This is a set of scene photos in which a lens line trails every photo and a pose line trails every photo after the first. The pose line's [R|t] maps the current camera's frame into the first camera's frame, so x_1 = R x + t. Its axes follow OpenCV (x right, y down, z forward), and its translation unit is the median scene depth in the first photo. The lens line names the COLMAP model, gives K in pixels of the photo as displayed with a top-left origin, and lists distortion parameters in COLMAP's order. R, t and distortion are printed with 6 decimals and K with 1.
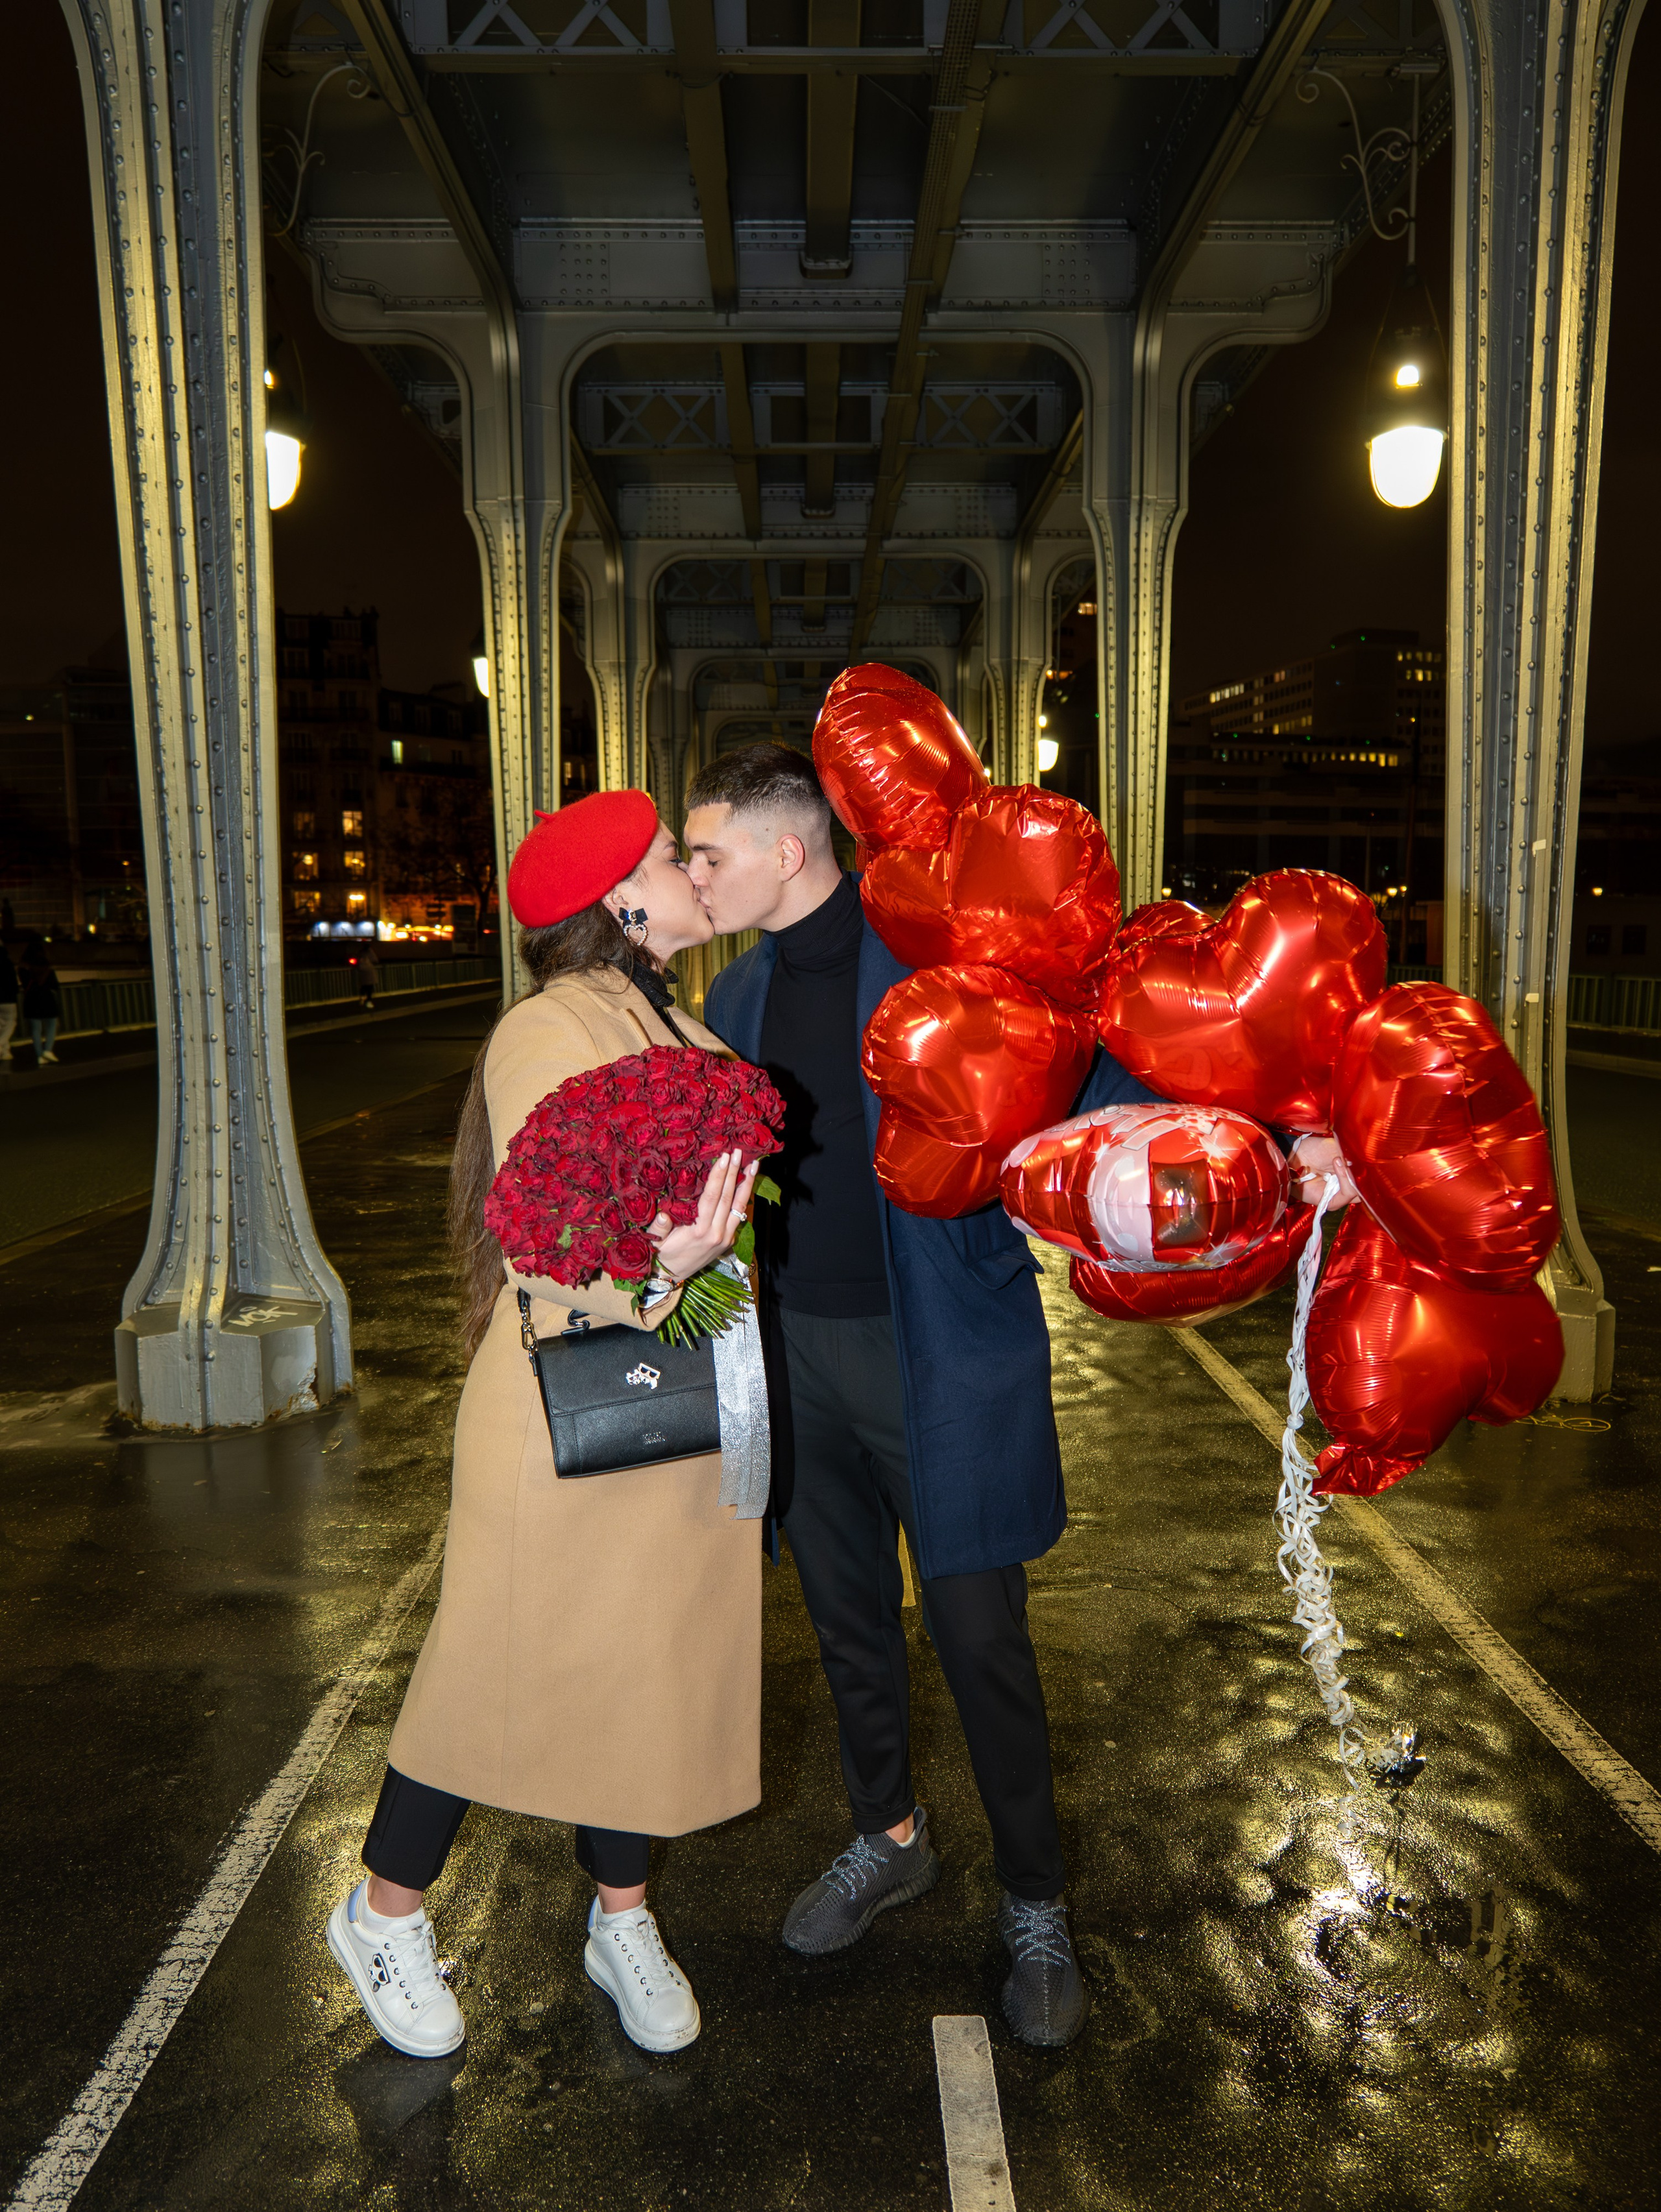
lens RADIAL K [[1559.8, 0, 847.6], [0, 1559.8, 1110.2], [0, 0, 1]] dist [-0.012274, 0.015470]
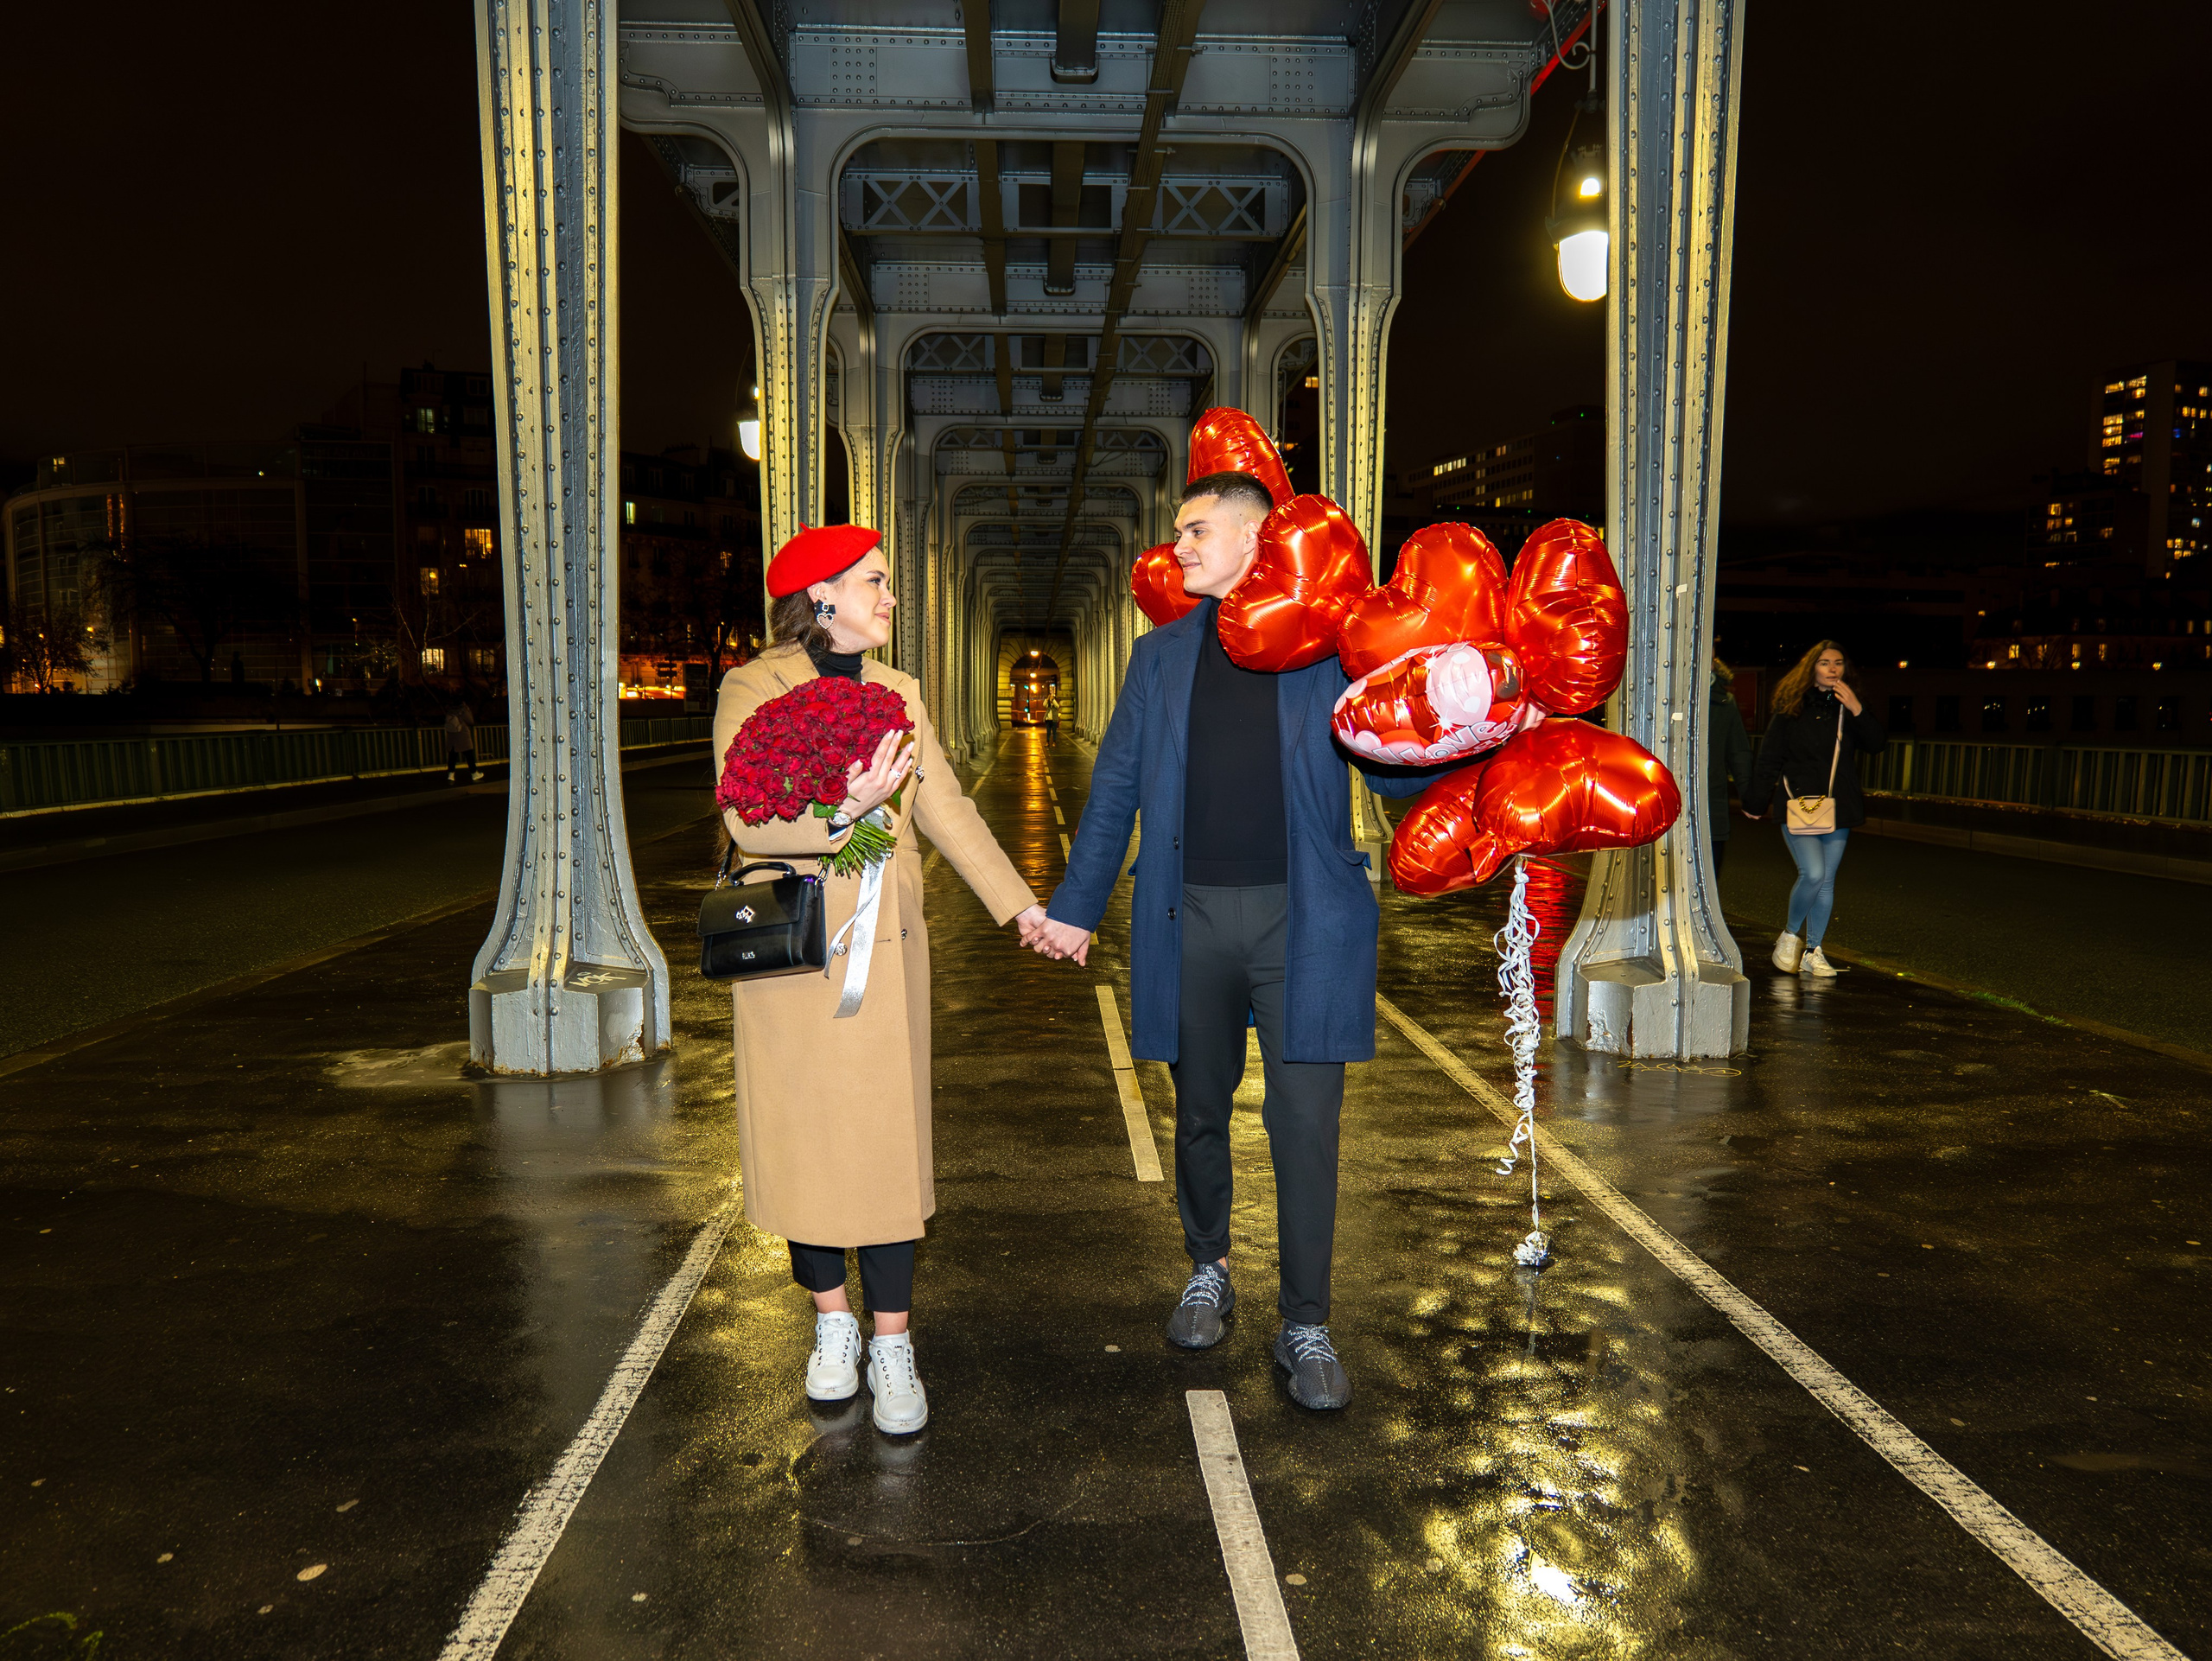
lens RADIAL K [[1587.9, 0, 1113.7], [0, 1587.9, 831.1], [0, 0, 1]] dist [-0.011302, 0.016504]
pose [[0.999592, 0.007761, 0.027485, -0.023803], [-0.006843, 0.999421, -0.033319, 0.058085], [-0.027728, 0.033117, 0.999067, -0.194696]]
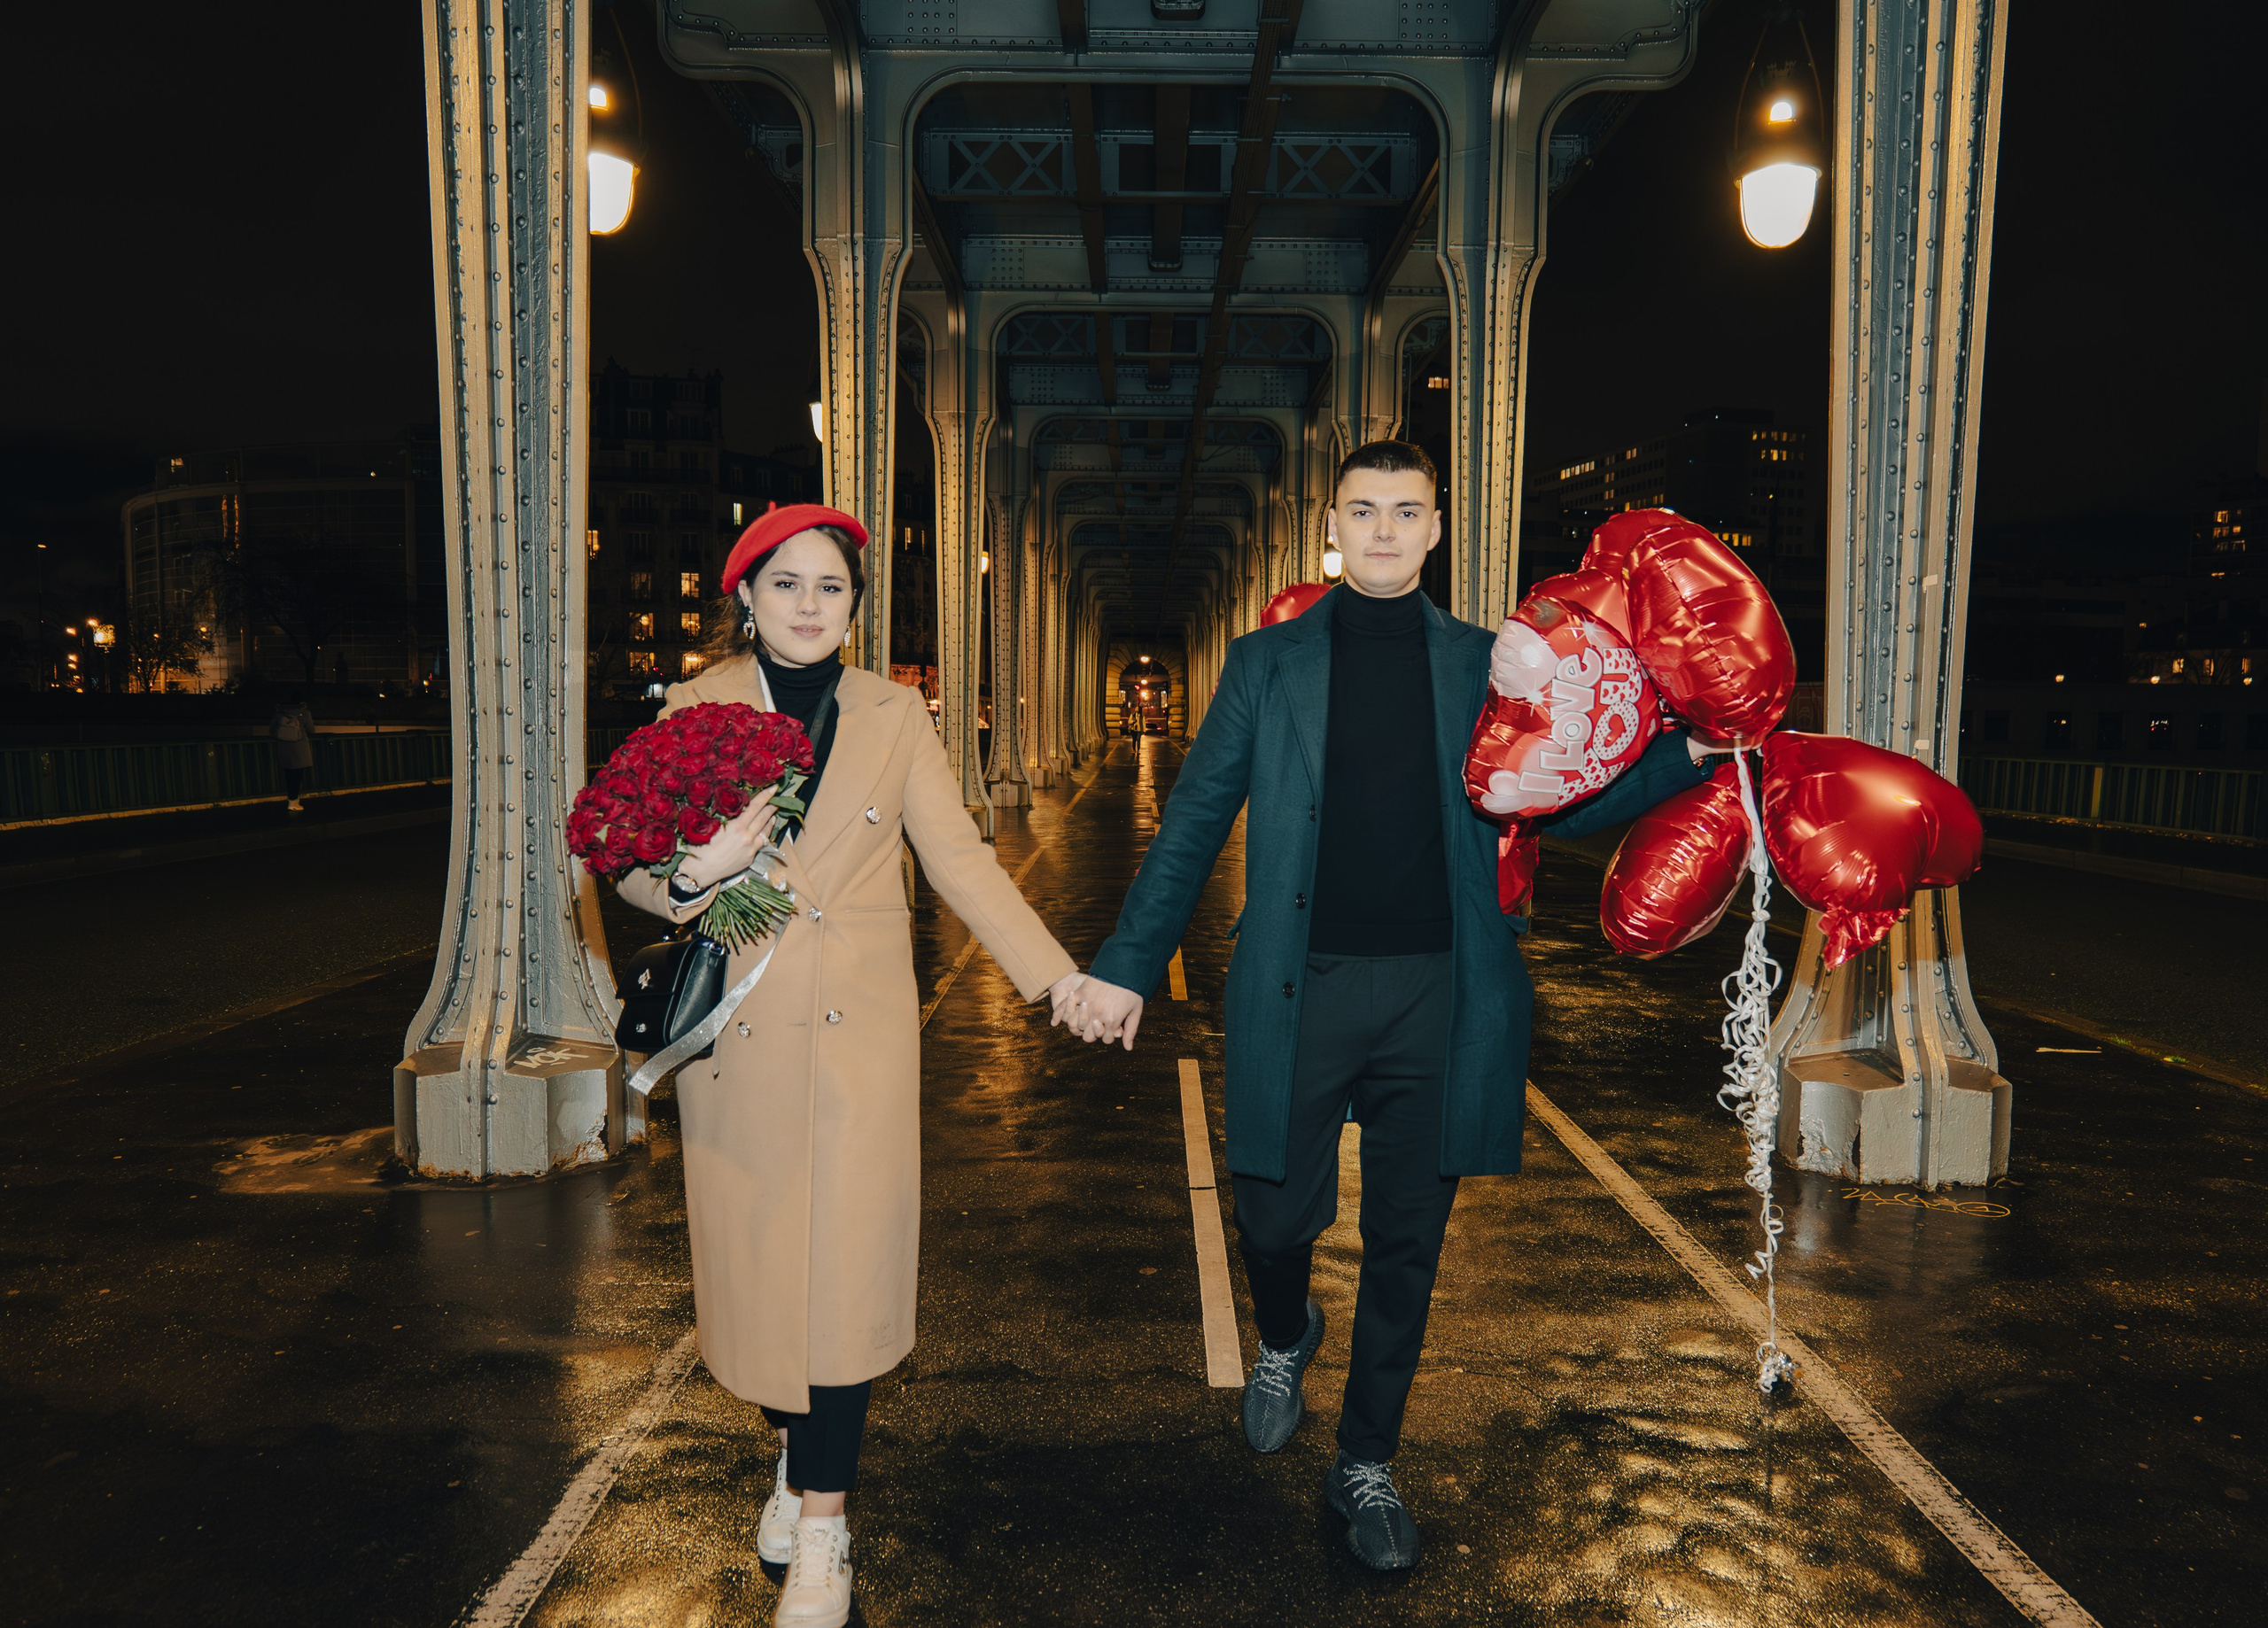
lens RADIAL K [[1584.2, 0, 1152.3], [0, 1584.2, 824.5], [0, 0, 1]] dist [-0.020409, 0.026777]
pose [[0.999579, 0.020248, -0.020805, 0.002079], [-0.021084, 0.998945, -0.040790, 0.023057], [0.019957, 0.041211, 0.998951, 0.053115]]
